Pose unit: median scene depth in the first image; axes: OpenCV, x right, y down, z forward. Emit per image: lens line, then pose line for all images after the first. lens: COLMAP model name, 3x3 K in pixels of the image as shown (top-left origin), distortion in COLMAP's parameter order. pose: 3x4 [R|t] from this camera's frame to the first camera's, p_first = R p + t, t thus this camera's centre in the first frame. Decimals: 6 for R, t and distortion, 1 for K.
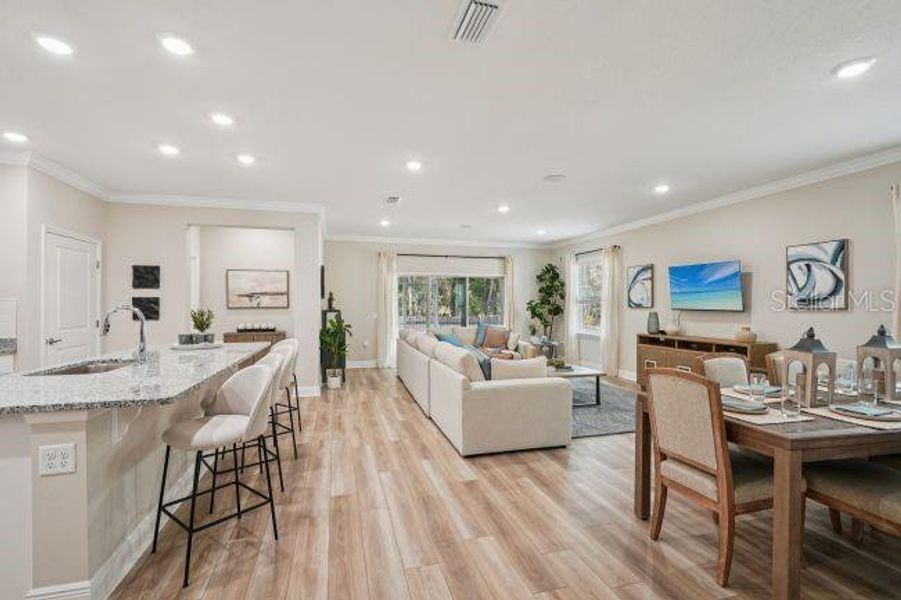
lens RADIAL K [[405.6, 0, 450.8], [0, 405.6, 303.2], [0, 0, 1]] dist [-0.003716, 0.000096]
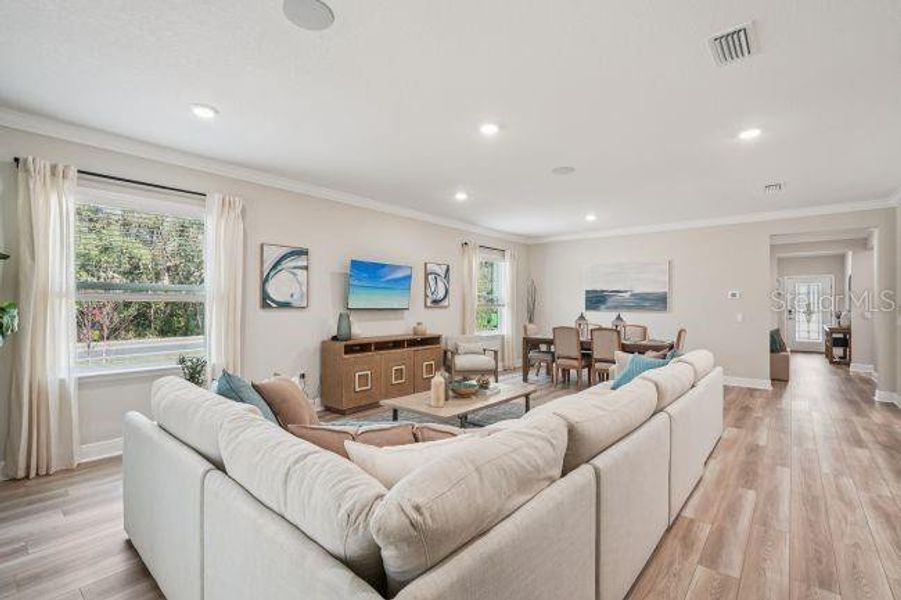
lens RADIAL K [[405.6, 0, 450.8], [0, 405.6, 303.2], [0, 0, 1]] dist [-0.003716, 0.000096]
pose [[-0.560684, -0.001779, 0.828028, -0.284447], [-0.007293, 0.999970, -0.002790, 0.003167], [-0.827997, -0.007603, -0.560680, 1.304917]]
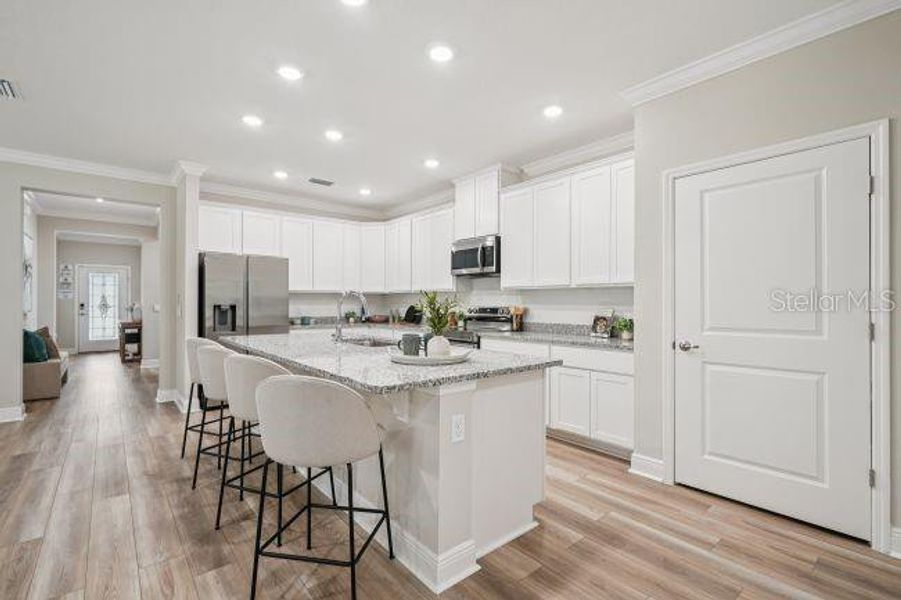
lens RADIAL K [[405.6, 0, 450.8], [0, 405.6, 303.2], [0, 0, 1]] dist [-0.003716, 0.000096]
pose [[-0.909505, -0.003600, -0.415677, -0.263199], [-0.001736, 0.999987, -0.004862, 0.020268], [0.415688, -0.003700, -0.909500, 0.975611]]
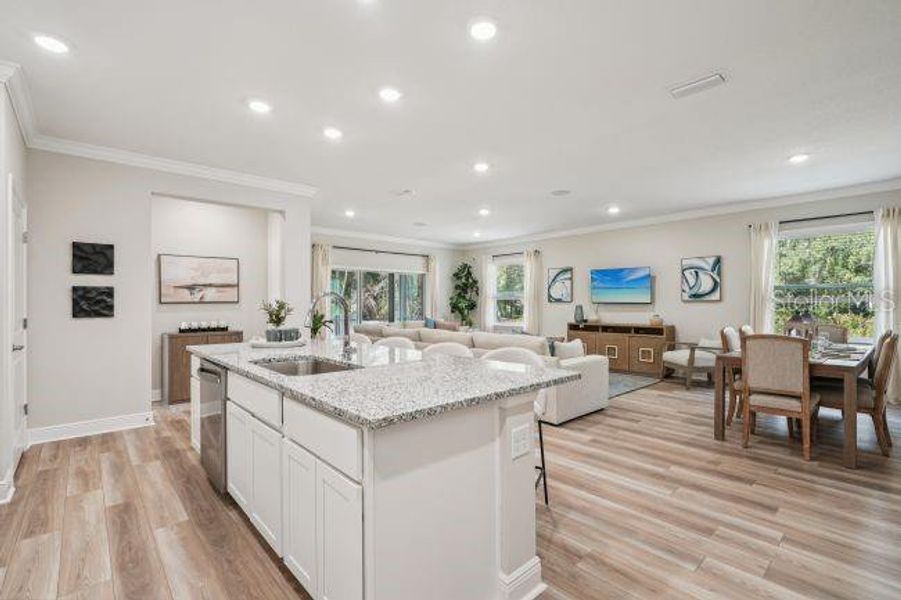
lens RADIAL K [[405.6, 0, 450.8], [0, 405.6, 303.2], [0, 0, 1]] dist [-0.003716, 0.000096]
pose [[0.893564, -0.002148, 0.448931, -0.435349], [0.000898, 0.999995, 0.002999, 0.011998], [-0.448935, -0.002276, 0.893562, 0.051108]]
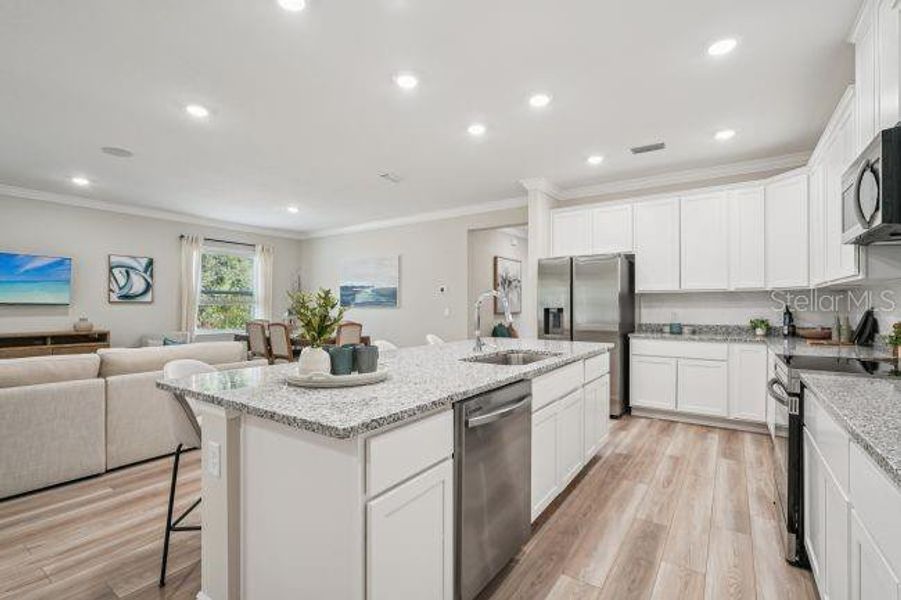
lens RADIAL K [[405.6, 0, 450.8], [0, 405.6, 303.2], [0, 0, 1]] dist [-0.003716, 0.000096]
pose [[-0.639240, 0.005985, 0.768984, -0.661536], [-0.003729, 0.999934, -0.010883, 0.020247], [-0.768998, -0.009824, -0.639175, 0.751273]]
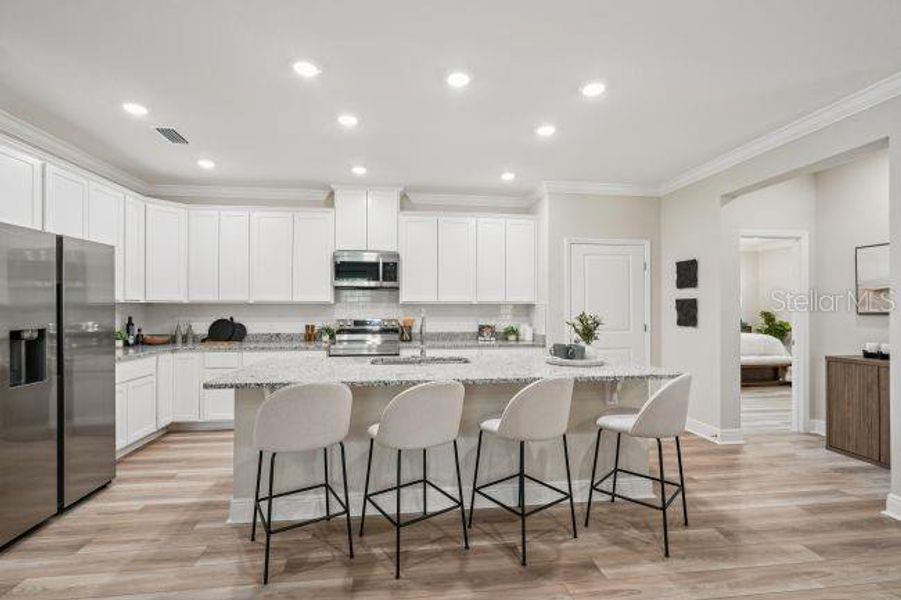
lens RADIAL K [[390.2, 0, 433.2], [0, 390.2, 302.4], [0, 0, 1]] dist [-0.017999, 0.000014]
pose [[-0.163417, -0.016106, -0.986426, 0.091948], [0.005099, 0.999840, -0.017170, 0.003104], [0.986544, -0.007836, -0.163309, 0.535420]]
